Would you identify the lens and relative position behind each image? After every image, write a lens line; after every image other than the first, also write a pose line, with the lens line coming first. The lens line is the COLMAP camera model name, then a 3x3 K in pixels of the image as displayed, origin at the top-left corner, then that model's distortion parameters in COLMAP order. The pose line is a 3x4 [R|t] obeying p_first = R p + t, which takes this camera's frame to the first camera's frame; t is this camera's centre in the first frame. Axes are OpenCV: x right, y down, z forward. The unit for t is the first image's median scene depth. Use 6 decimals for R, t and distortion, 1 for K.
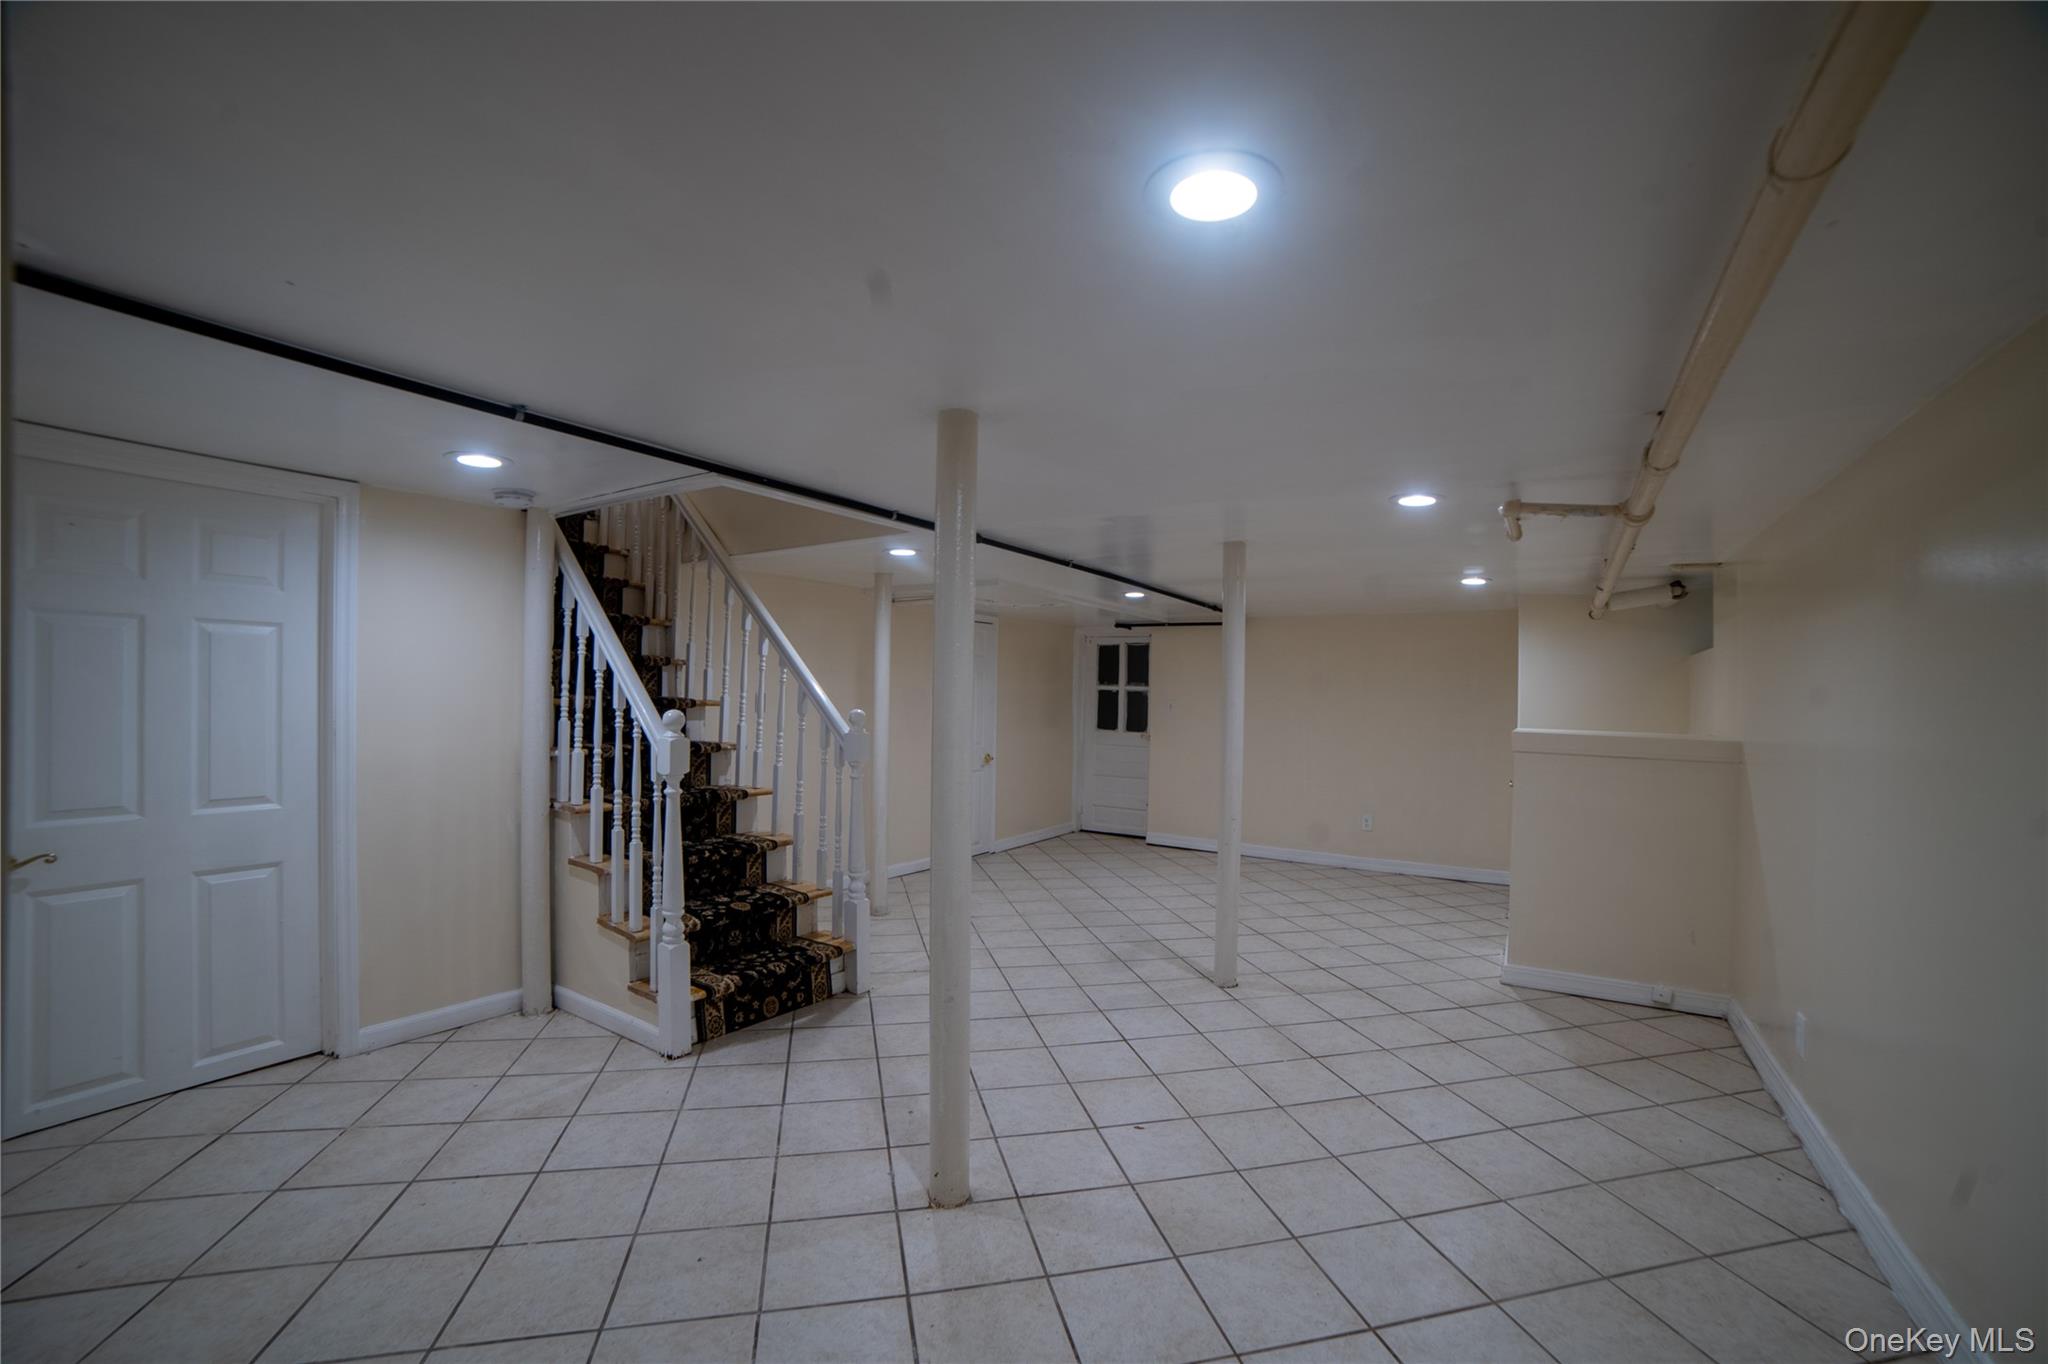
lens RADIAL K [[859.2, 0, 1018.2], [0, 859.2, 699.2], [0, 0, 1]] dist [-0.061473, 0.018894]
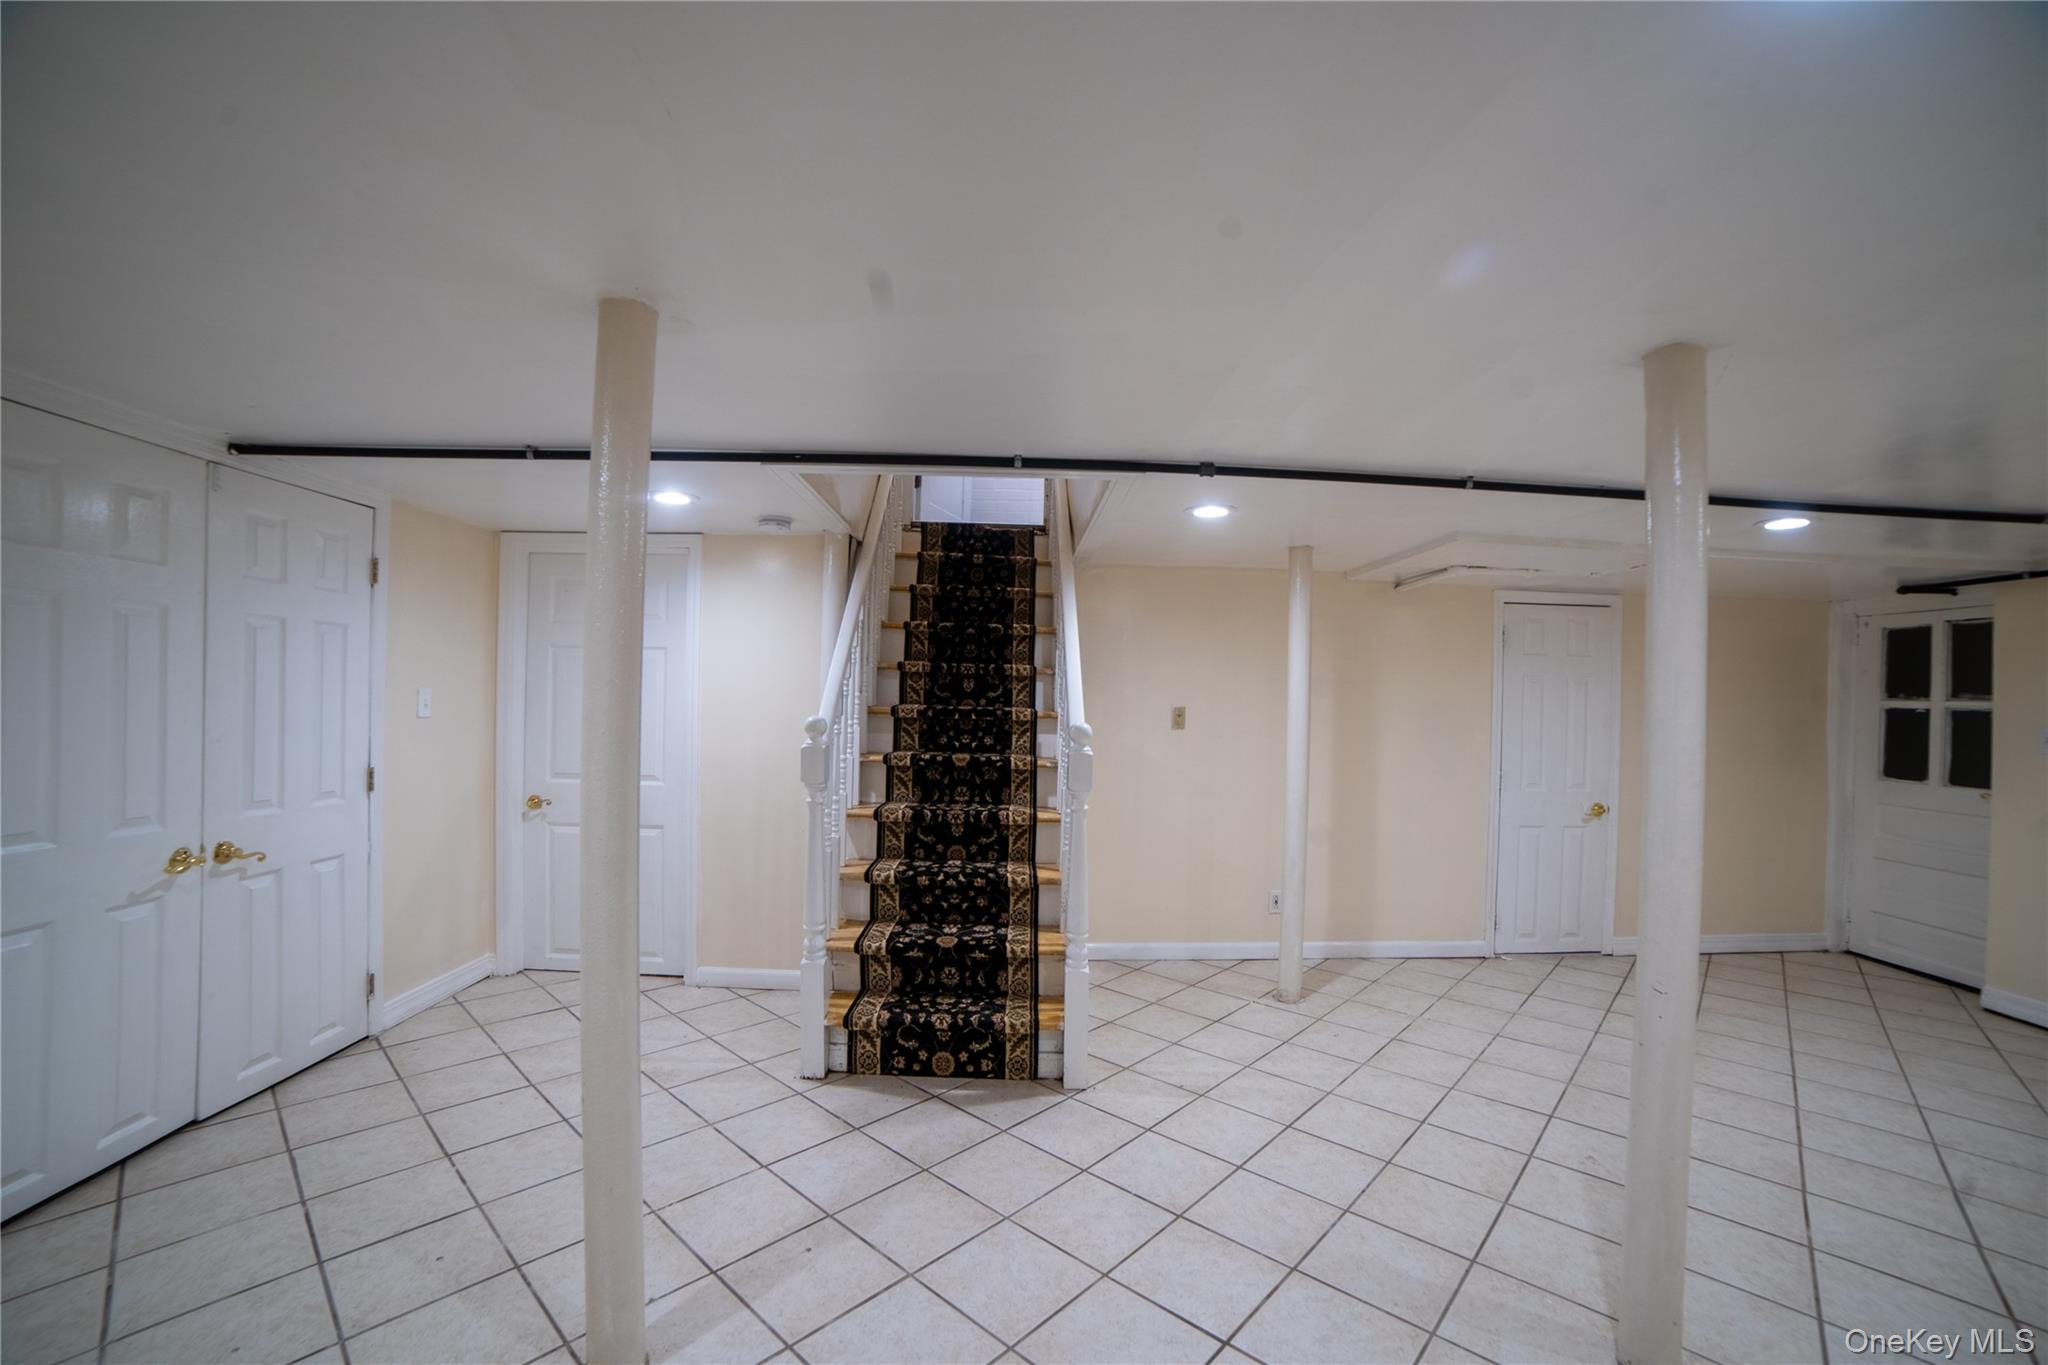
lens RADIAL K [[846.9, 0, 1032.4], [0, 846.9, 696.5], [0, 0, 1]] dist [-0.107328, 0.038562]
pose [[0.583875, -0.013516, -0.811731, 0.428202], [-0.016281, 0.999465, -0.028353, 0.012418], [0.811680, 0.029771, 0.583343, 0.546780]]
